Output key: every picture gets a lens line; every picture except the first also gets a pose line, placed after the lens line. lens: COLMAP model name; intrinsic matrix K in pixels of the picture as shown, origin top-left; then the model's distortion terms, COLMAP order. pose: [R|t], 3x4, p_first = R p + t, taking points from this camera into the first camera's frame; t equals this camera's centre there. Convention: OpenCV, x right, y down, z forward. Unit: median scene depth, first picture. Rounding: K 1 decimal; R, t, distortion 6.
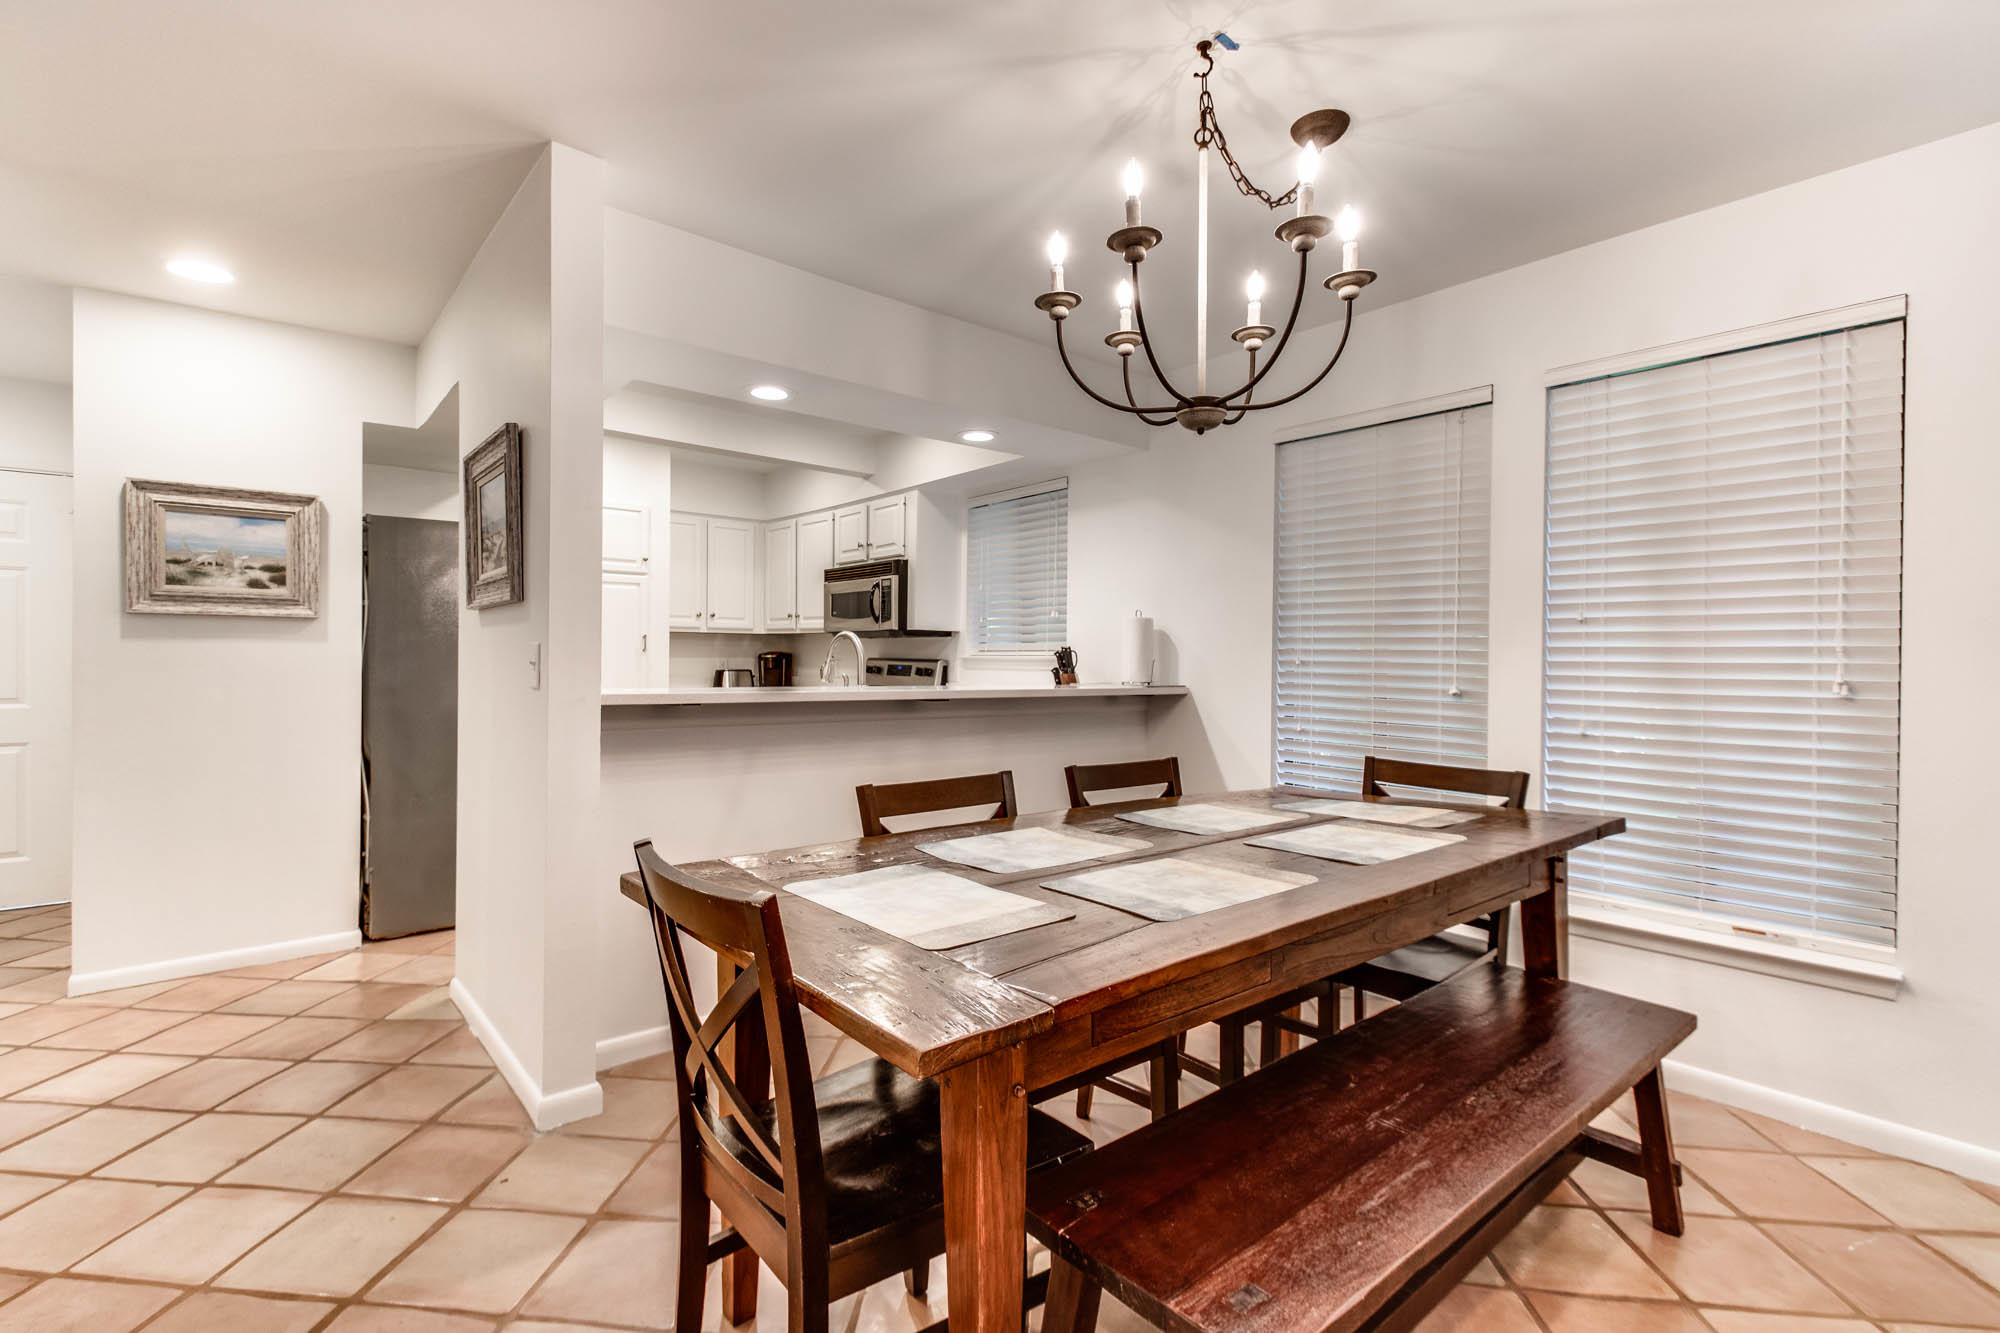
lens RADIAL K [[910.3, 0, 963.8], [0, 910.3, 669.5], [0, 0, 1]] dist [0.017911, -0.009475]
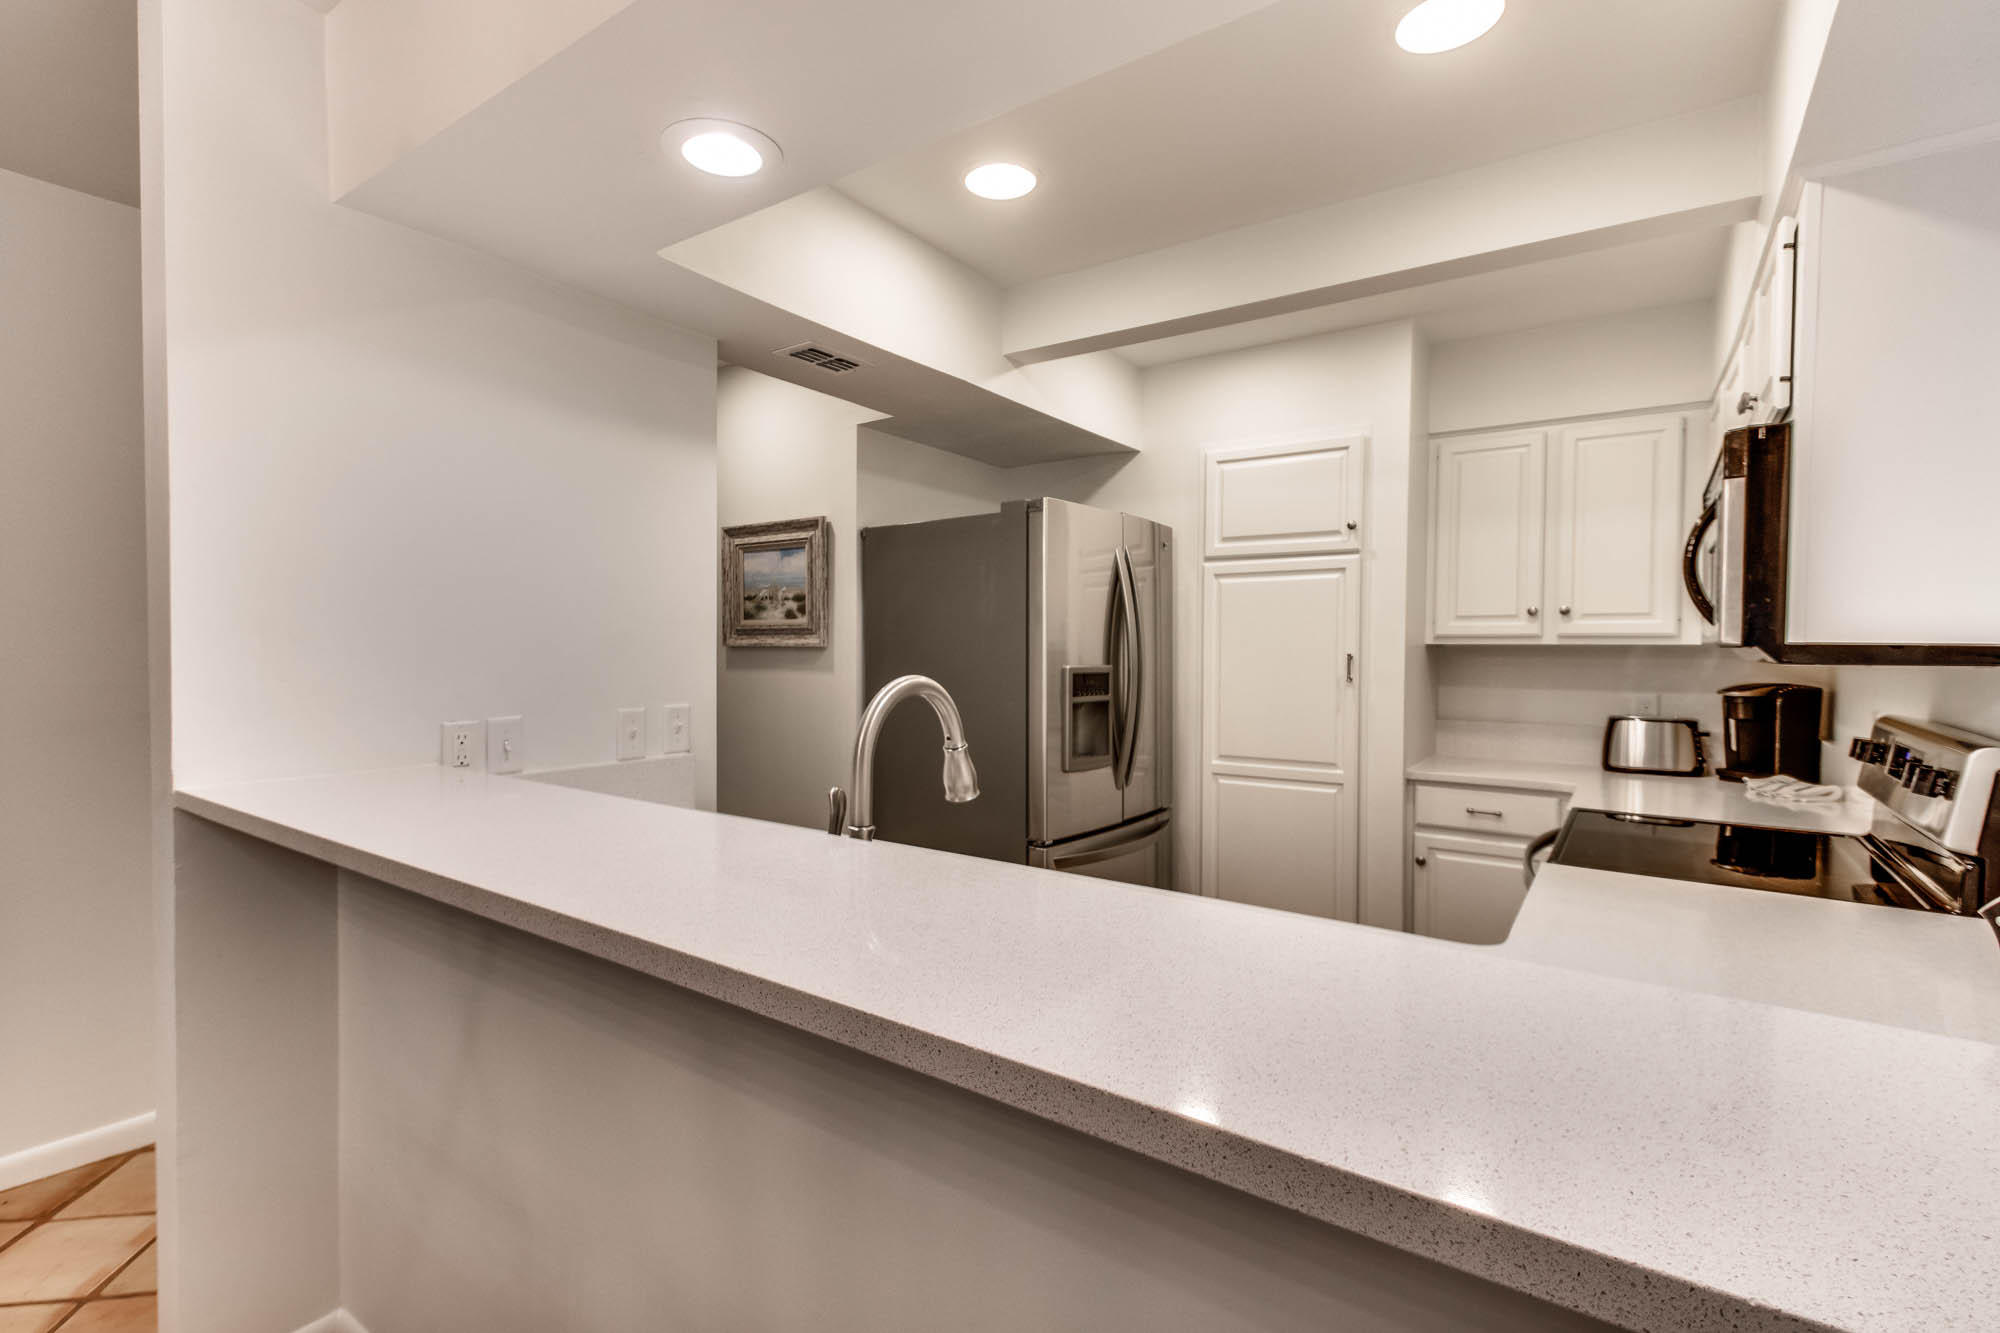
lens RADIAL K [[853.1, 0, 1000.0], [0, 853.1, 666.5], [0, 0, 1]] dist [-0.003365, -0.000958]
pose [[0.261091, 0.017478, -0.965156, 0.190010], [-0.014701, 0.999792, 0.014129, -0.052341], [0.965202, 0.010500, 0.261294, 0.969553]]
